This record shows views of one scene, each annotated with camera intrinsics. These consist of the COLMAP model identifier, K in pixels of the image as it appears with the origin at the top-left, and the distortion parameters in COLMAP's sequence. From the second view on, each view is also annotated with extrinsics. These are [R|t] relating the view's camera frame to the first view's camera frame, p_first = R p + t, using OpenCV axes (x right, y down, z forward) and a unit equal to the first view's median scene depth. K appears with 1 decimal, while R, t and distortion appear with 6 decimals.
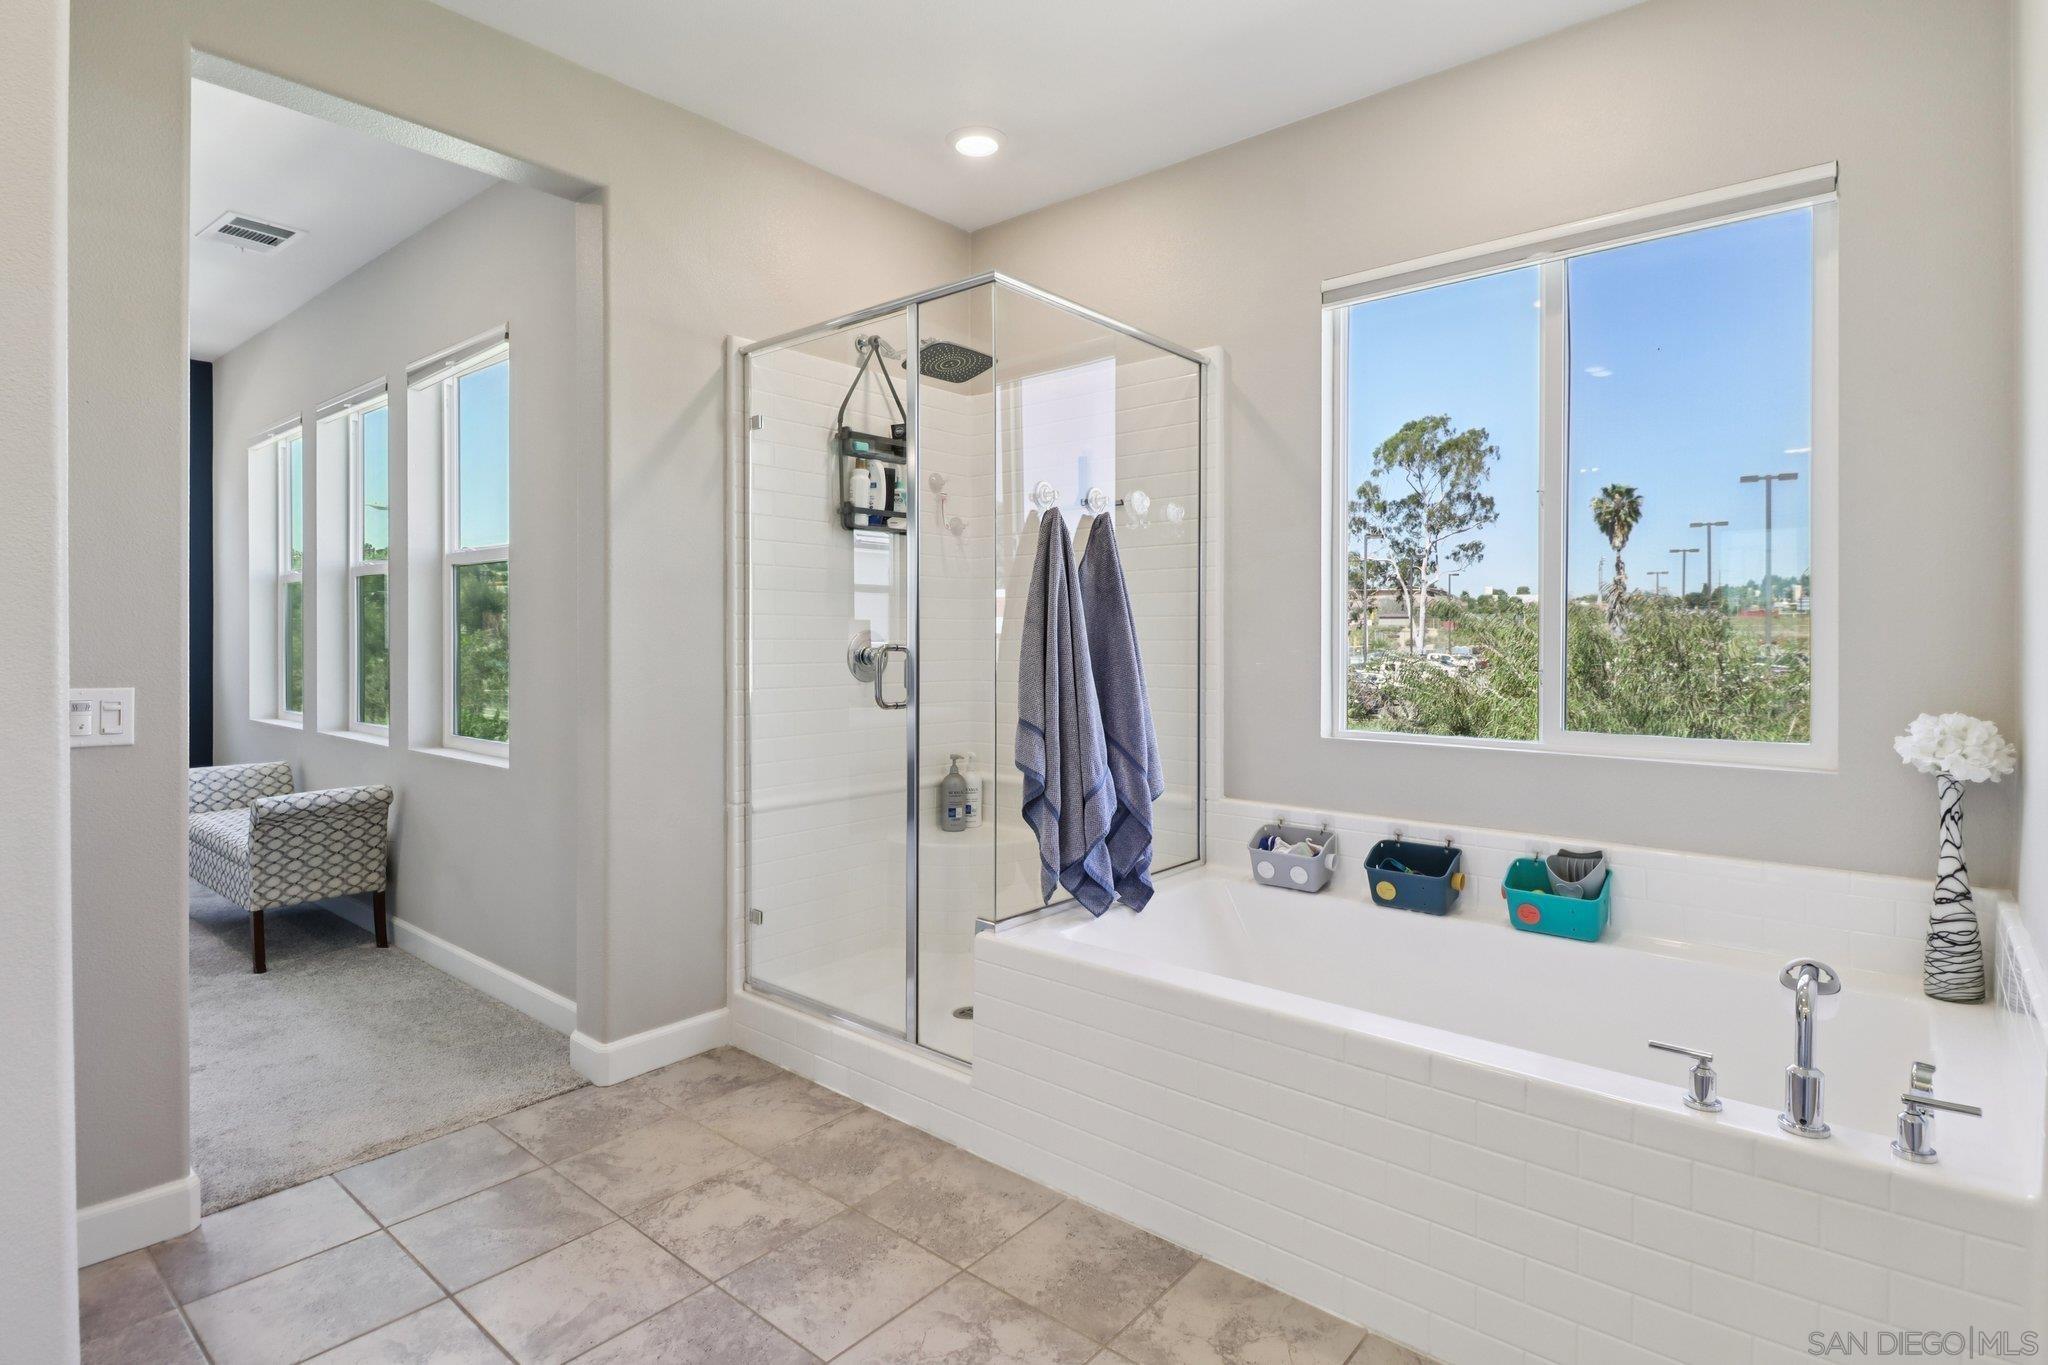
lens RADIAL K [[1035.1, 0, 1017.4], [0, 1035.1, 648.8], [0, 0, 1]] dist [0.024170, -0.019502]
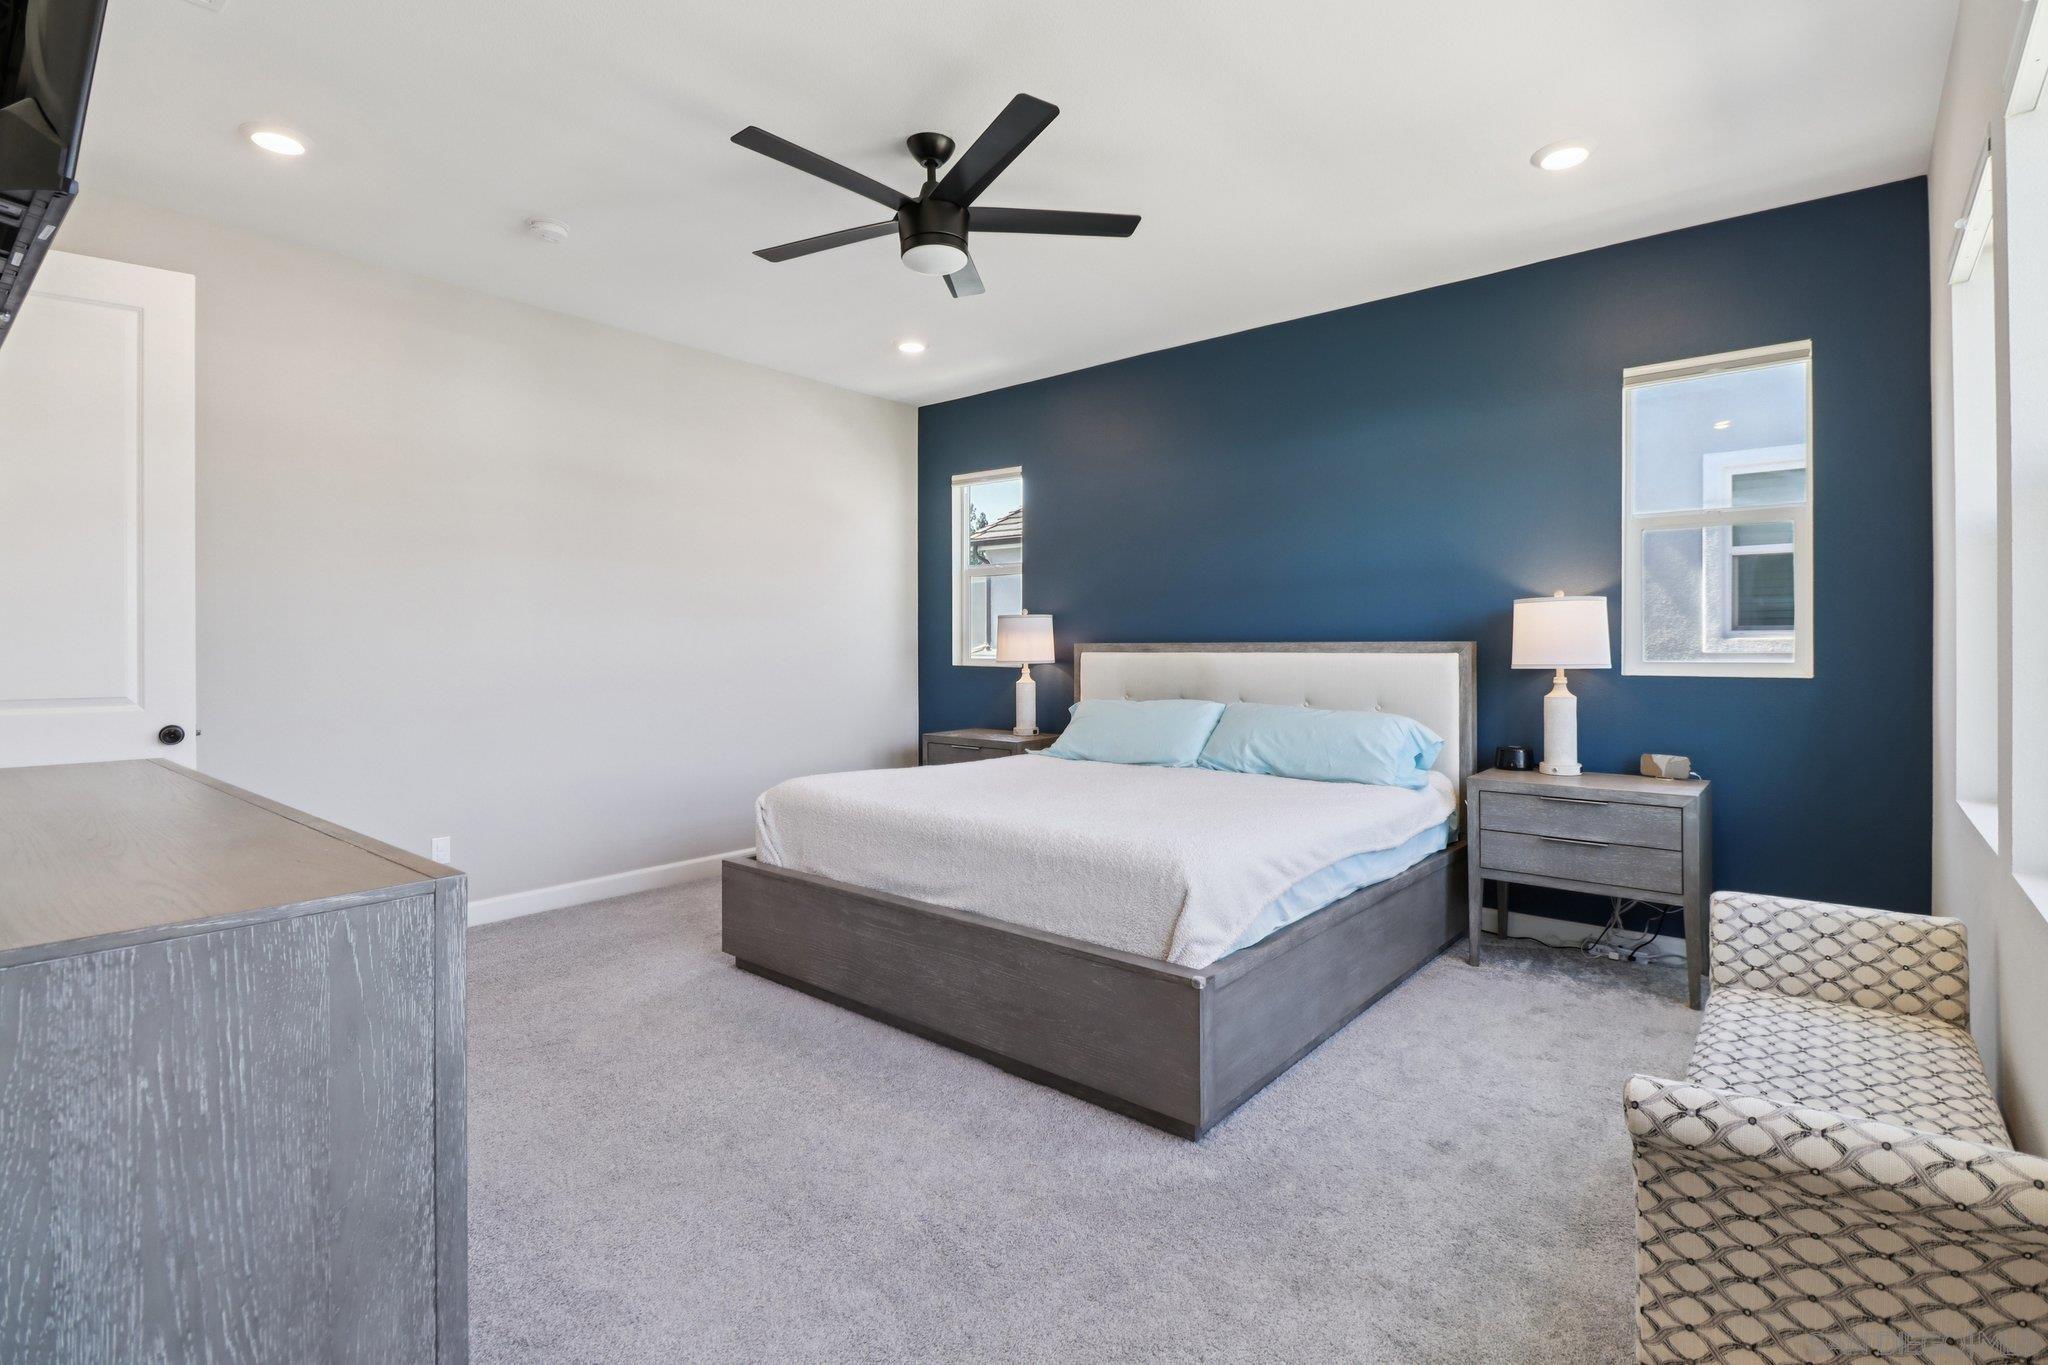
lens RADIAL K [[961.7, 0, 1055.1], [0, 961.7, 649.4], [0, 0, 1]] dist [0.030768, -0.025943]
pose [[0.029213, -0.000065, -0.999573, -0.485989], [-0.006871, 0.999976, -0.000266, -0.008019], [0.999550, 0.006876, 0.029212, 0.976266]]
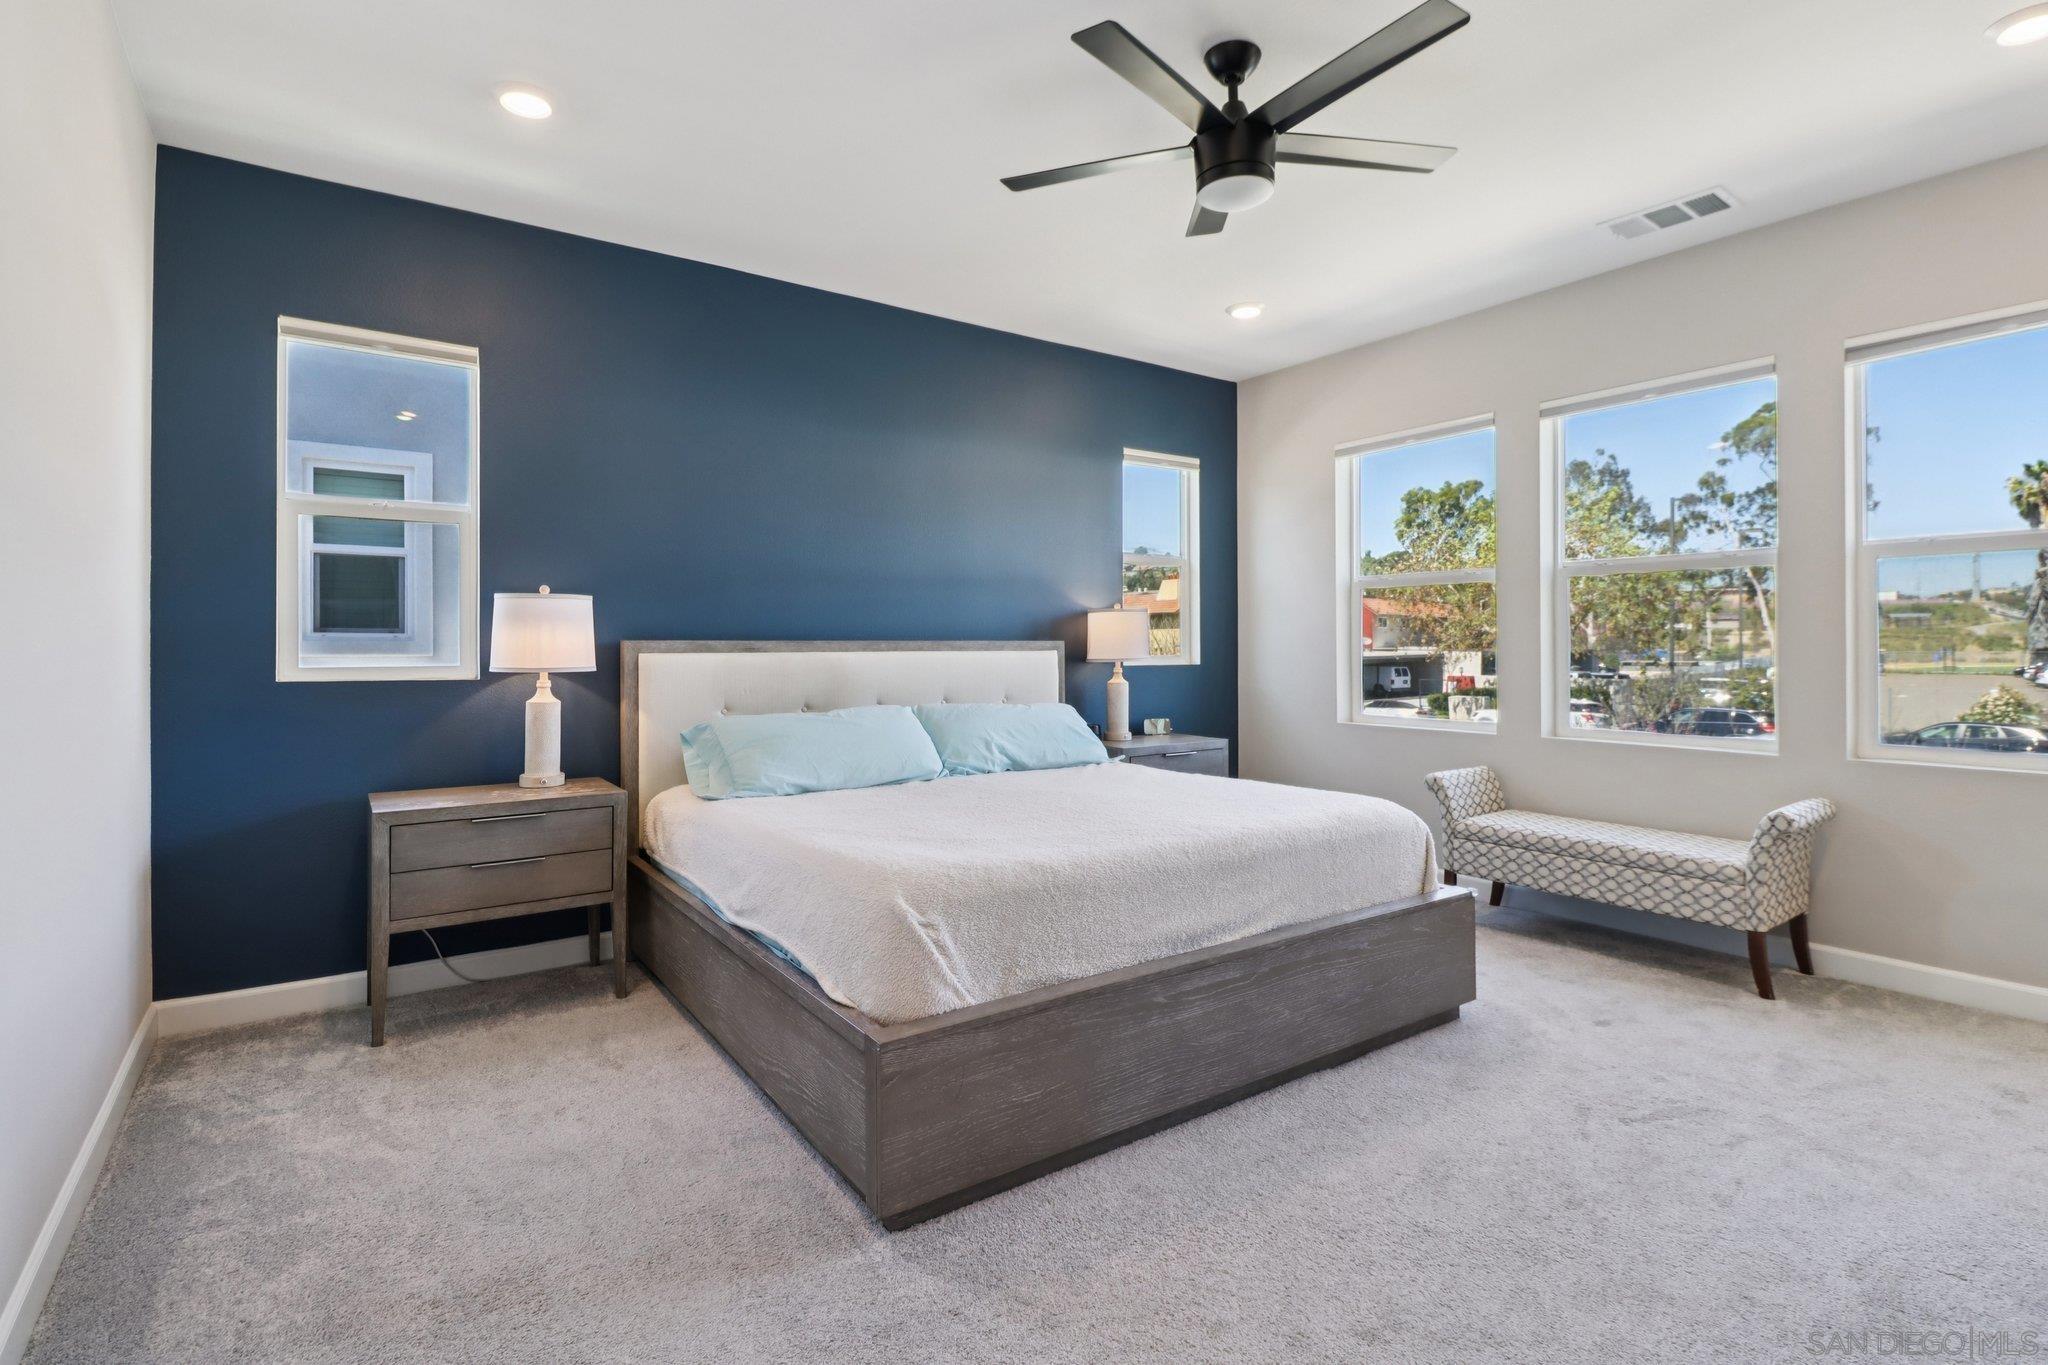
lens RADIAL K [[1004.9, 0, 1056.2], [0, 1004.9, 623.7], [0, 0, 1]] dist [0.051015, 0.000196]
pose [[0.976988, -0.009311, -0.213089, -1.456603], [0.002537, 0.999483, -0.032044, 0.001594], [0.213278, 0.030767, 0.976507, -0.055899]]
